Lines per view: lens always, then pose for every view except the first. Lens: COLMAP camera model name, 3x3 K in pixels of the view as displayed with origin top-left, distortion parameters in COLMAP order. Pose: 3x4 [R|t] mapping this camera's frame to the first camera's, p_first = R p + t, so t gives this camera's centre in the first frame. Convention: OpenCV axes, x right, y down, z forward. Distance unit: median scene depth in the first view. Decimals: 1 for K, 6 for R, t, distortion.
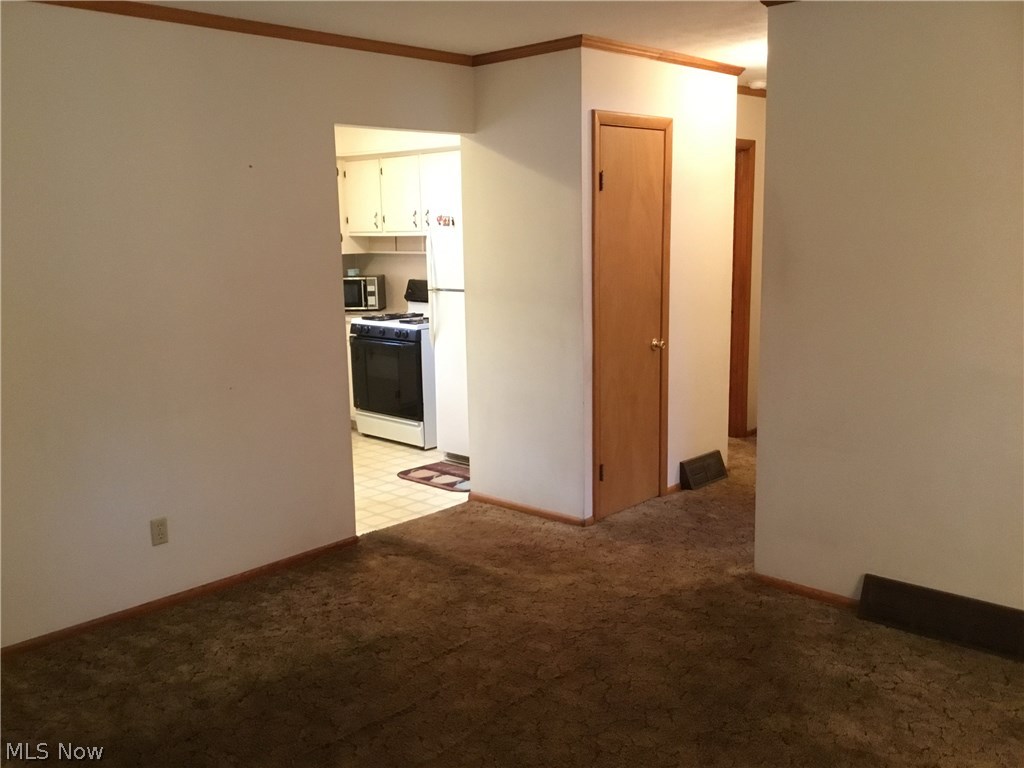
lens RADIAL K [[936.2, 0, 513.7], [0, 936.2, 382.4], [0, 0, 1]] dist [0.113936, -0.213506]
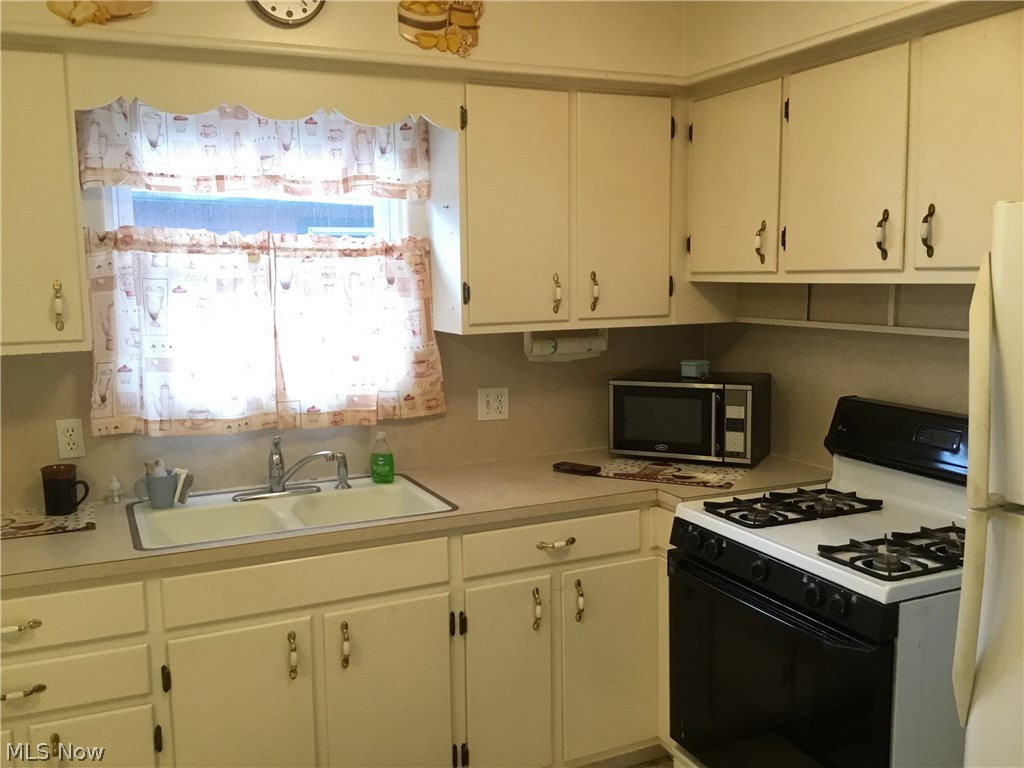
lens RADIAL K [[936.2, 0, 513.7], [0, 936.2, 382.4], [0, 0, 1]] dist [0.113936, -0.213506]
pose [[0.927867, 0.053852, -0.369002, -0.095486], [-0.069875, 0.997099, -0.030188, -0.097395], [0.366305, 0.053794, 0.928938, 0.613757]]
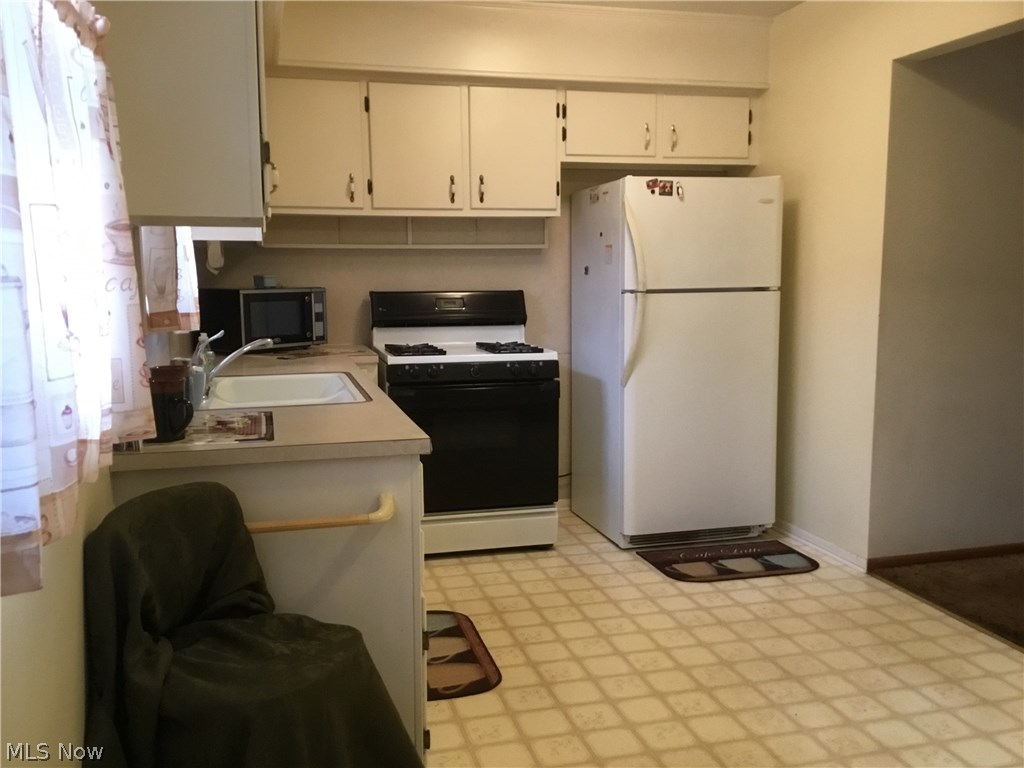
lens RADIAL K [[936.2, 0, 513.7], [0, 936.2, 382.4], [0, 0, 1]] dist [0.113936, -0.213506]
pose [[0.527383, -0.084175, 0.845448, -0.594270], [0.136854, 0.990503, 0.013249, -0.048137], [-0.838533, 0.108715, 0.533894, 0.623197]]
